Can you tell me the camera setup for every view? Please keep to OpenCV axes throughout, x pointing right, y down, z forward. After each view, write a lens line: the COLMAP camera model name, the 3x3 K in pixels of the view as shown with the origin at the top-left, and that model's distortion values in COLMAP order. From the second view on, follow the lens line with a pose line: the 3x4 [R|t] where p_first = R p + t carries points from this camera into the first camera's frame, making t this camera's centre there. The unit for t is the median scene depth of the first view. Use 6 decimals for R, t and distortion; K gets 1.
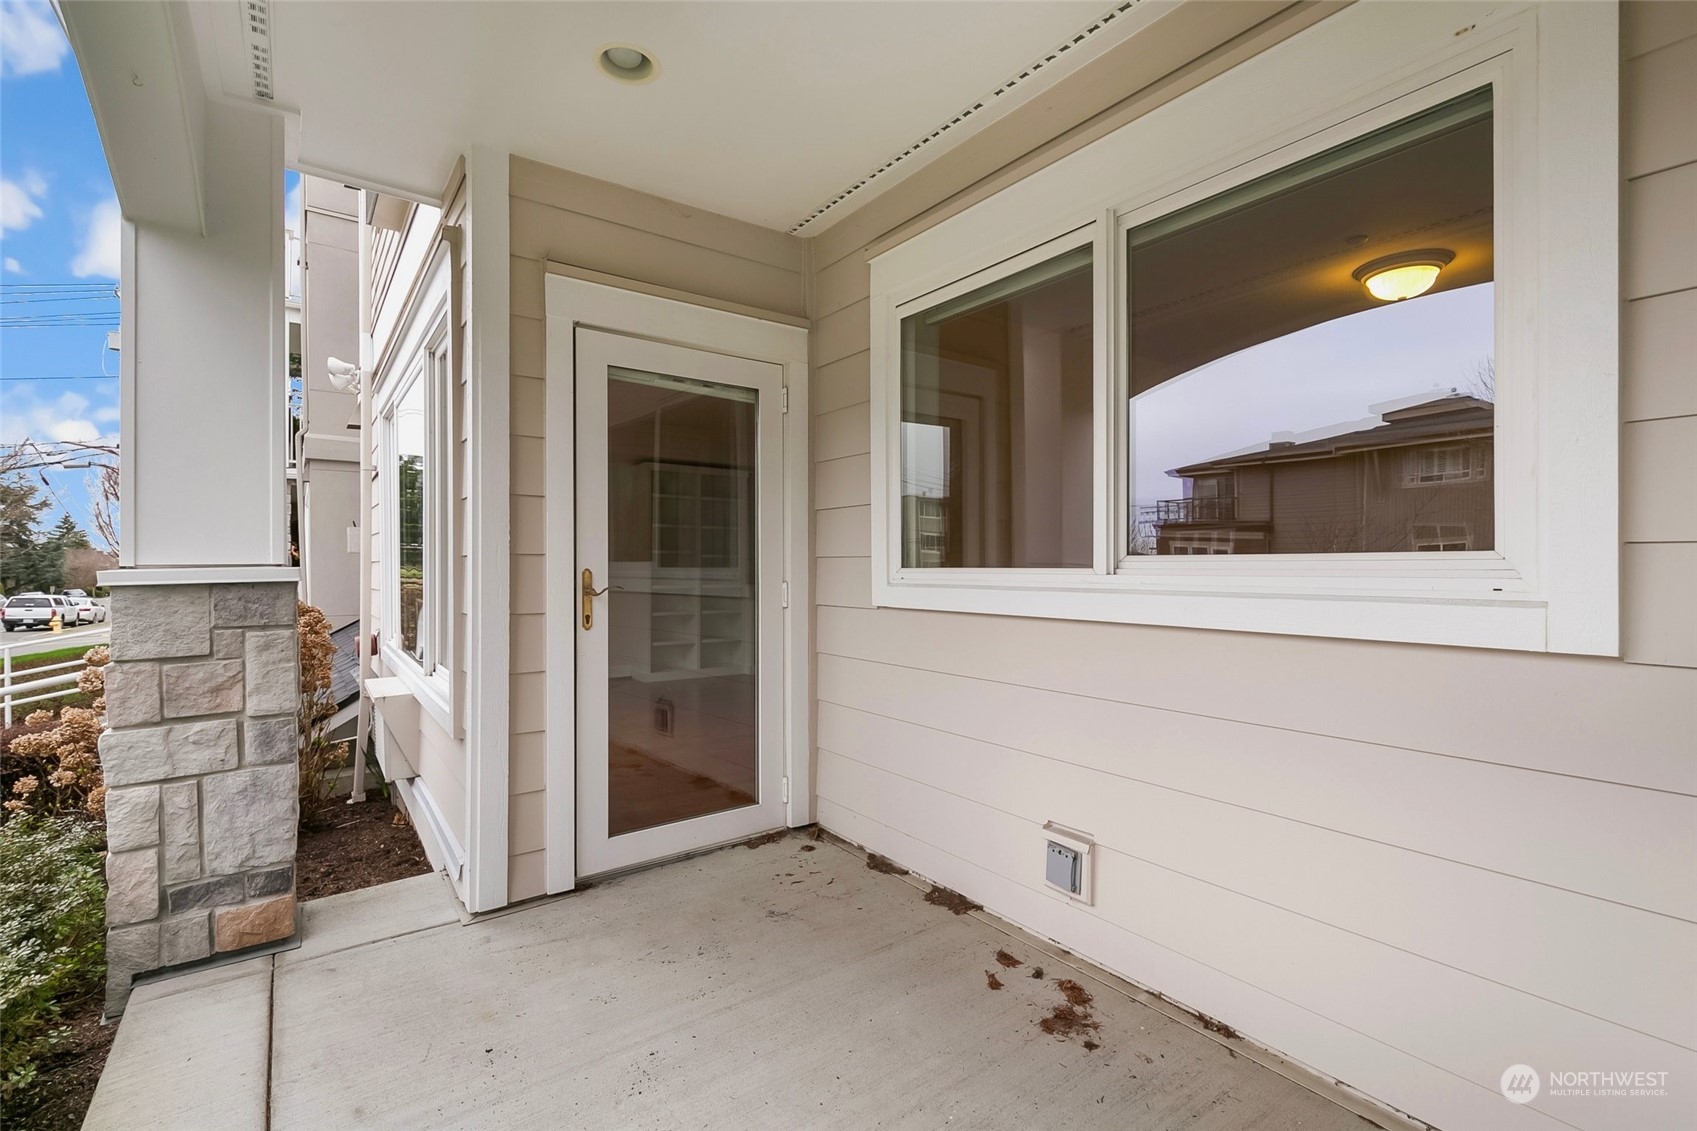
lens RADIAL K [[762.8, 0, 854.6], [0, 762.8, 571.9], [0, 0, 1]] dist [0.015441, -0.004330]
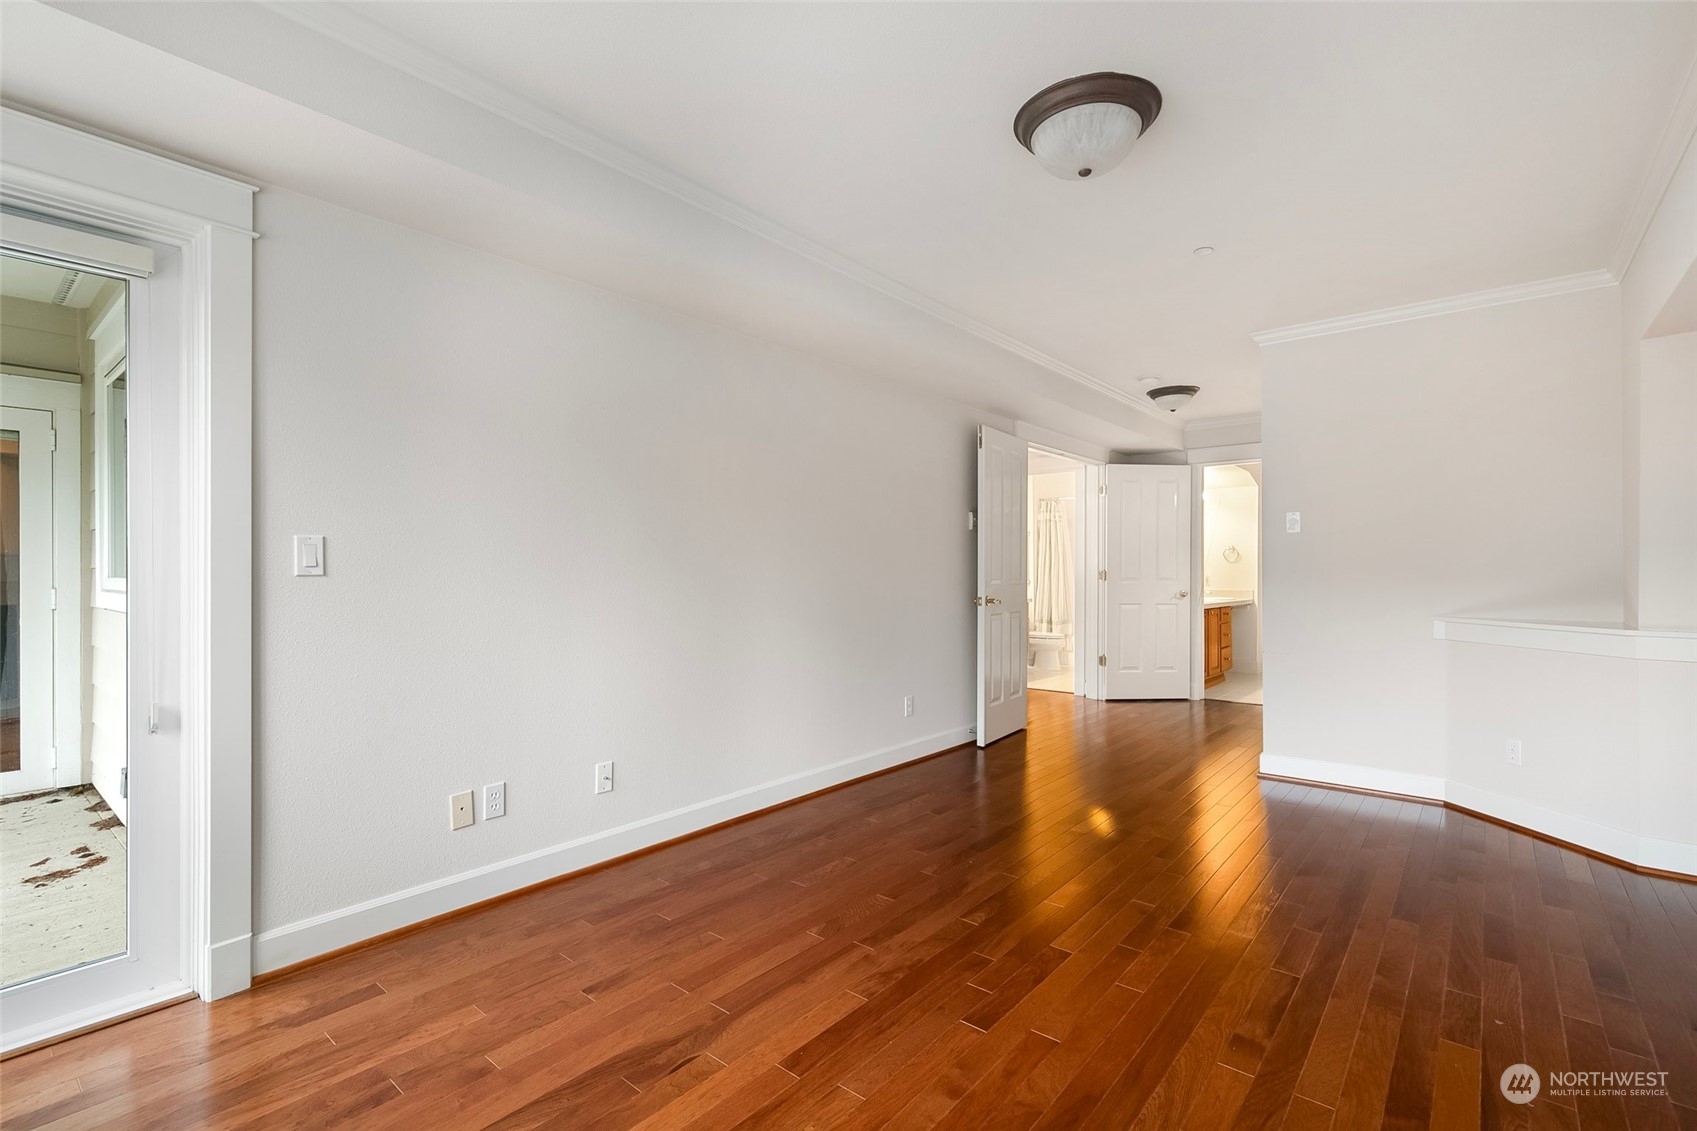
lens RADIAL K [[762.8, 0, 863.0], [0, 762.8, 569.4], [0, 0, 1]] dist [0.015441, -0.004330]
pose [[0.970371, -0.006938, 0.241521, 1.371276], [0.007718, 0.999968, -0.002286, -0.006125], [-0.241497, 0.004082, 0.970393, -0.816246]]
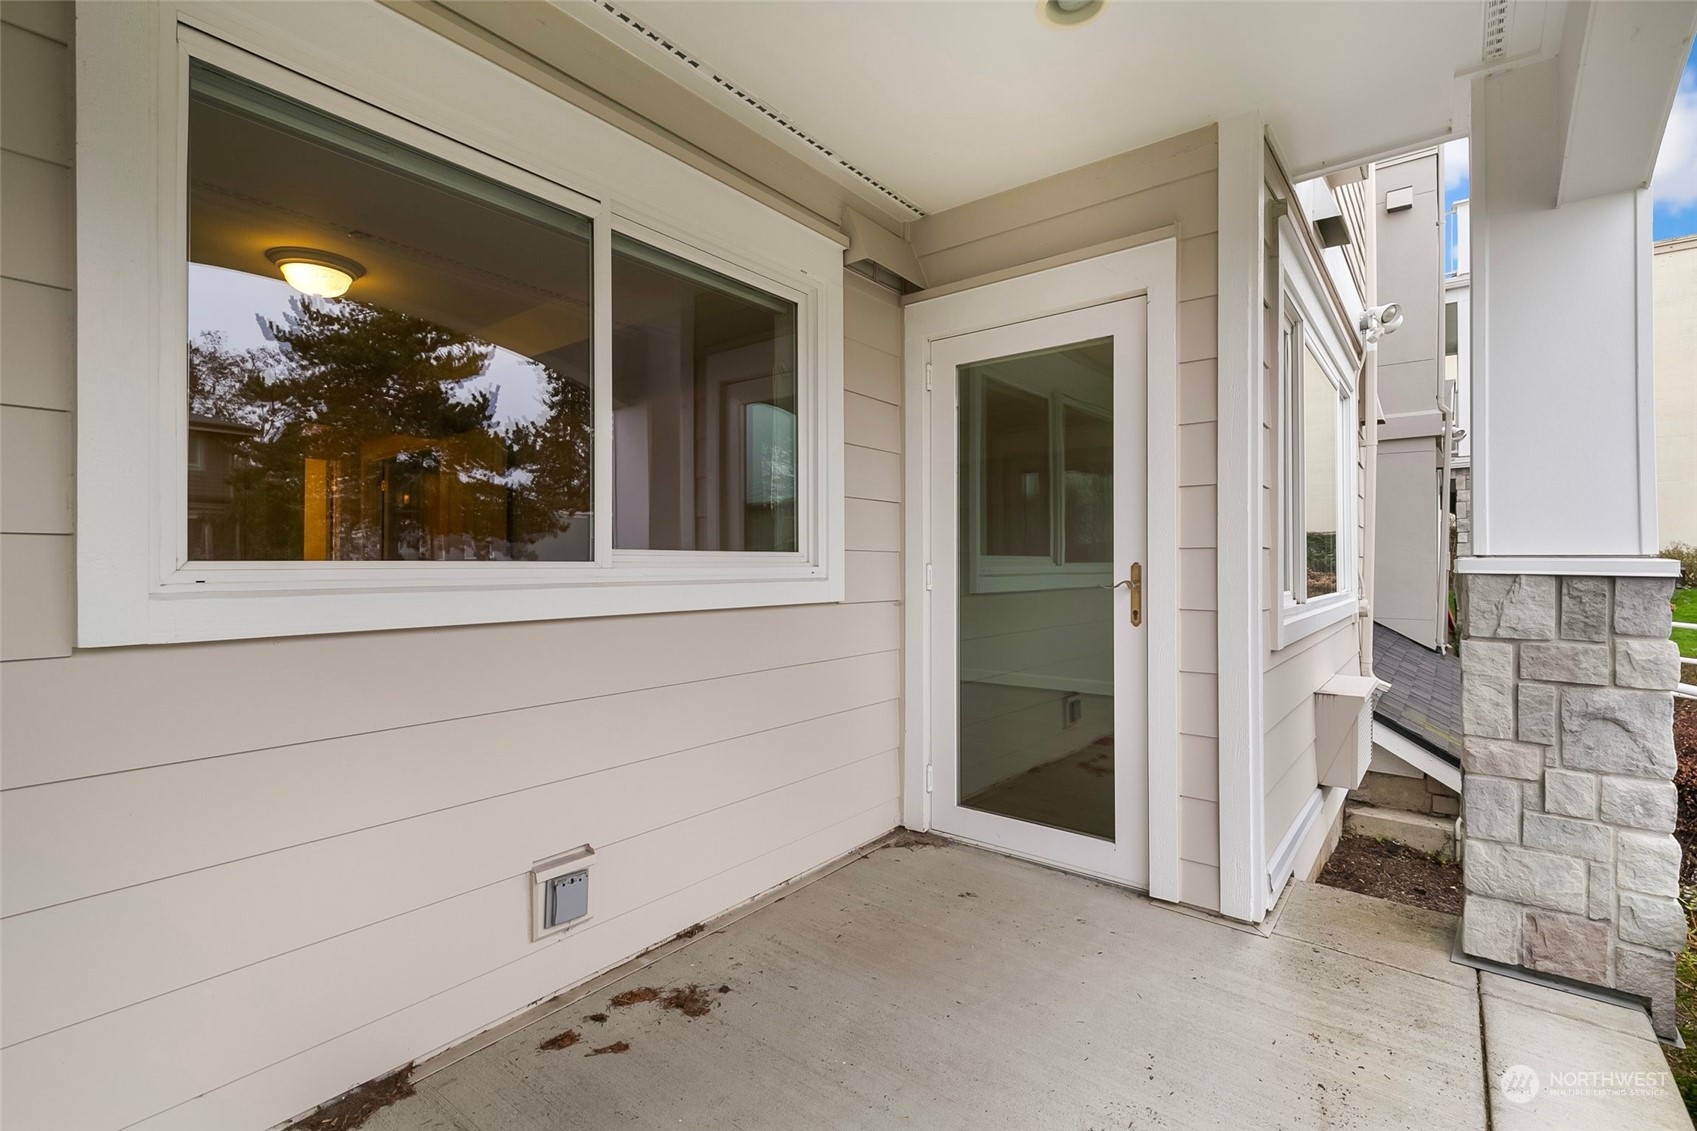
lens RADIAL K [[762.8, 0, 852.5], [0, 762.8, 553.8], [0, 0, 1]] dist [0.015441, -0.004330]
pose [[-0.266383, 0.008204, 0.963832, -0.726769], [0.001272, 0.999966, -0.008161, -0.005701], [-0.963866, -0.000948, -0.266385, 0.989401]]
